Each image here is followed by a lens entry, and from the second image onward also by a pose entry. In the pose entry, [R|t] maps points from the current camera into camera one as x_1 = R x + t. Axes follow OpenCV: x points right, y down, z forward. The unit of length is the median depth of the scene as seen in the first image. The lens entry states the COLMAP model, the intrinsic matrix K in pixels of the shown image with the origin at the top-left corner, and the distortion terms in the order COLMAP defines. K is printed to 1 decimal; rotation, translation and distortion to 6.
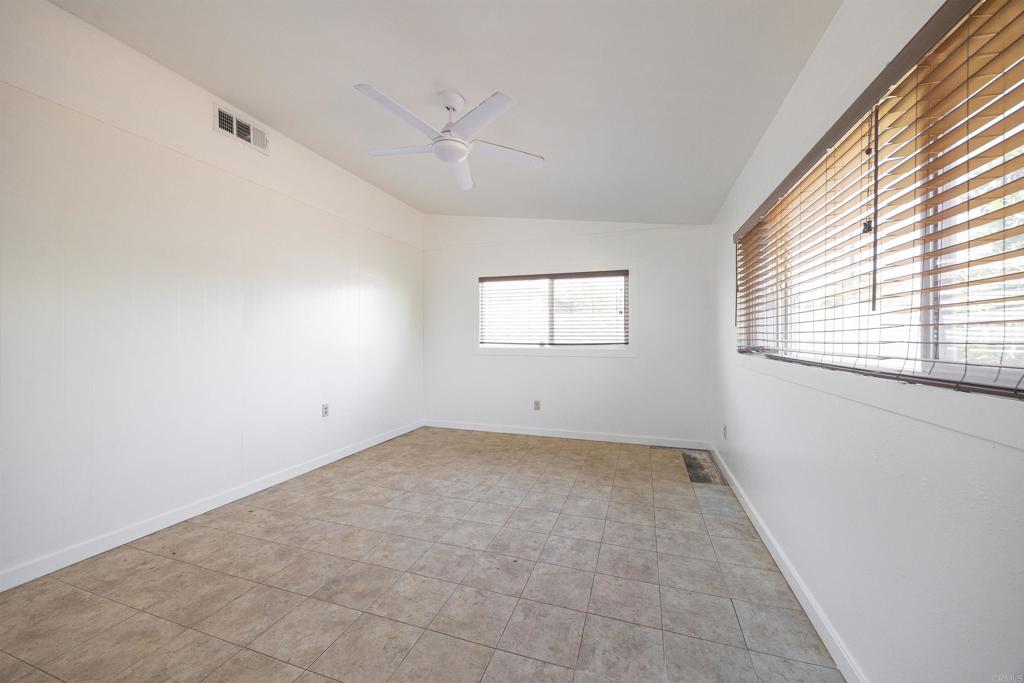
lens RADIAL K [[419.8, 0, 509.3], [0, 419.8, 340.6], [0, 0, 1]] dist [0.002105, 0.000317]
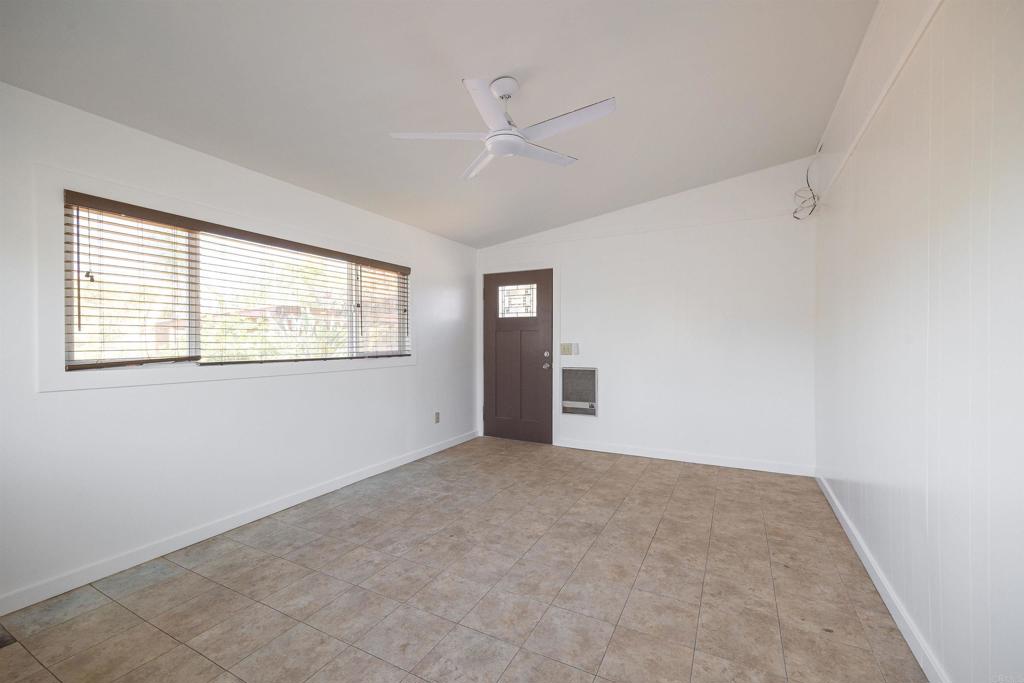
lens RADIAL K [[419.8, 0, 514.0], [0, 419.8, 341.5], [0, 0, 1]] dist [0.002105, 0.000317]
pose [[-0.991061, 0.001574, 0.133400, -0.286831], [0.002302, 0.999983, 0.005306, -0.019692], [-0.133389, 0.005565, -0.991048, 1.941052]]
